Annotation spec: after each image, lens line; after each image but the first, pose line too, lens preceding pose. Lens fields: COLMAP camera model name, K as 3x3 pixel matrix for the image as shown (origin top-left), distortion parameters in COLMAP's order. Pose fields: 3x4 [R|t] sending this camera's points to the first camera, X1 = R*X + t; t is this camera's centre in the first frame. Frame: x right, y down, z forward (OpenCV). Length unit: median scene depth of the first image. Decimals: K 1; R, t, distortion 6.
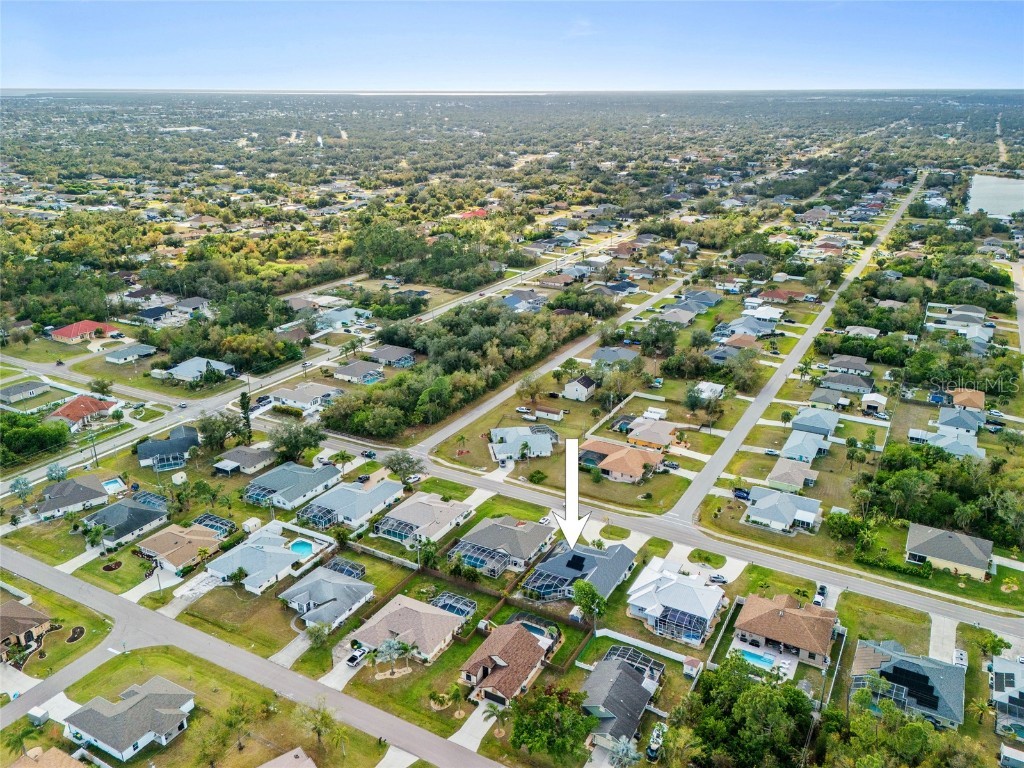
lens RADIAL K [[774.2, 0, 512.0], [0, 774.2, 384.0], [0, 0, 1]] dist [0.042790, -0.005641]
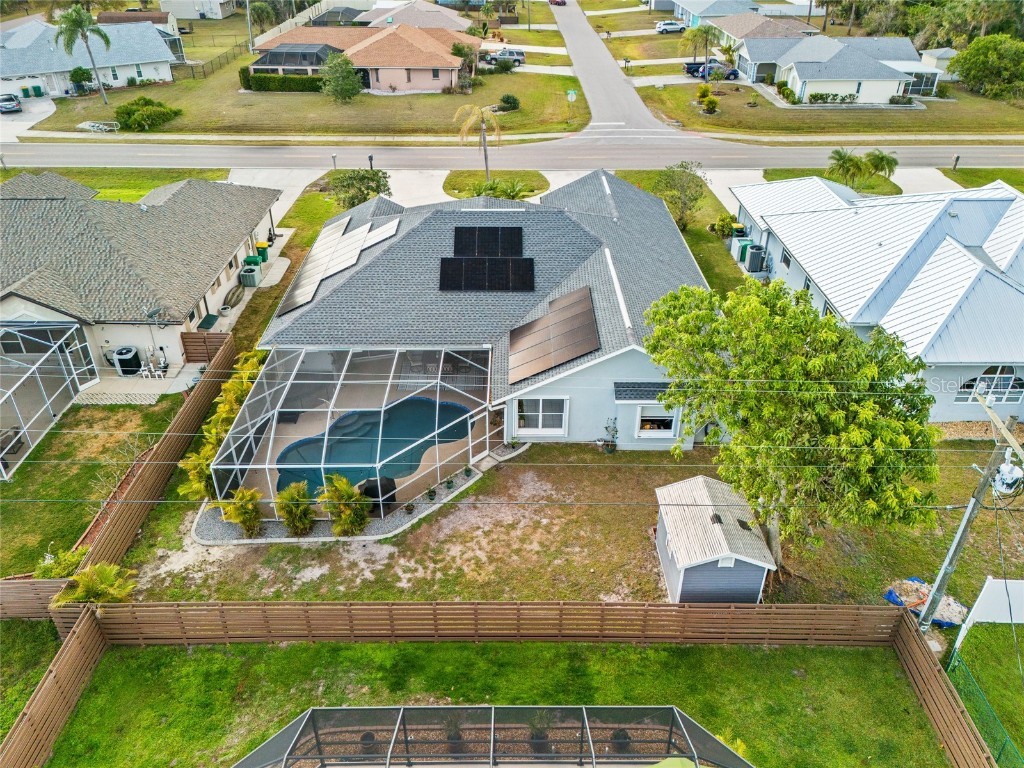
lens RADIAL K [[738.8, 0, 509.5], [0, 738.8, 378.8], [0, 0, 1]] dist [0.066724, -0.055858]
pose [[0.868014, -0.259362, 0.423418, 0.006083], [0.164195, 0.954695, 0.248190, 0.200459], [-0.468606, -0.145909, 0.871274, 0.786342]]
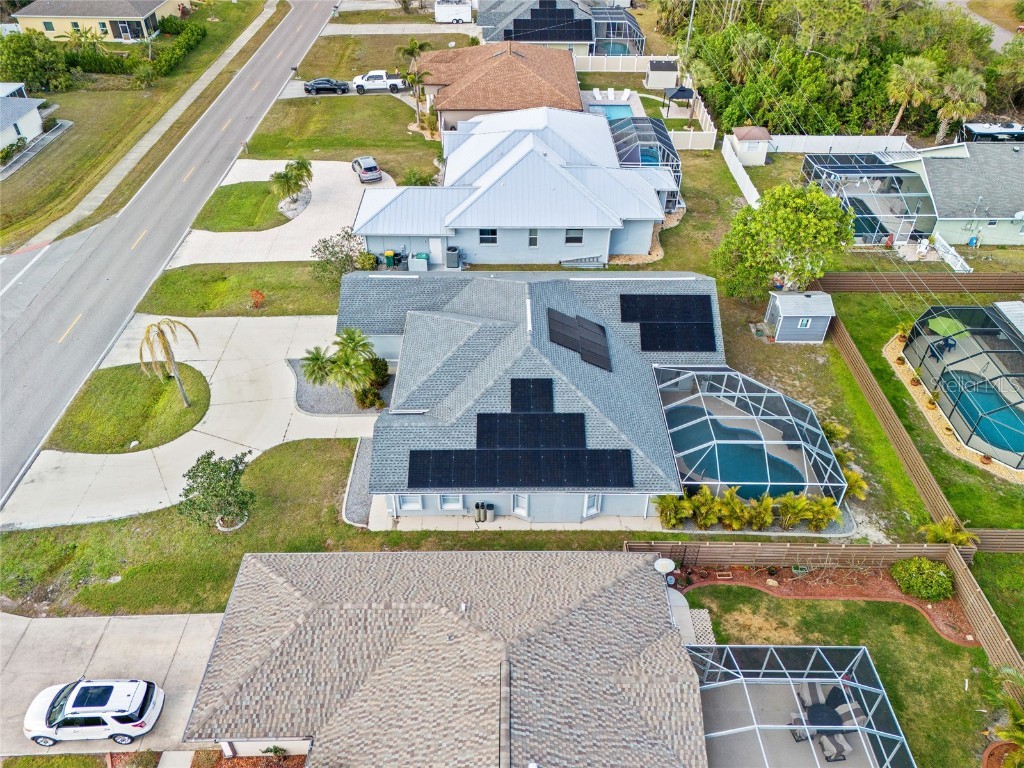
lens RADIAL K [[774.2, 0, 512.0], [0, 774.2, 384.0], [0, 0, 1]] dist [0.042790, -0.005641]
pose [[-0.493692, -0.543008, 0.679272, -0.059758], [0.297940, 0.628214, 0.718734, 0.069694], [-0.817007, 0.557216, -0.148360, 0.986925]]
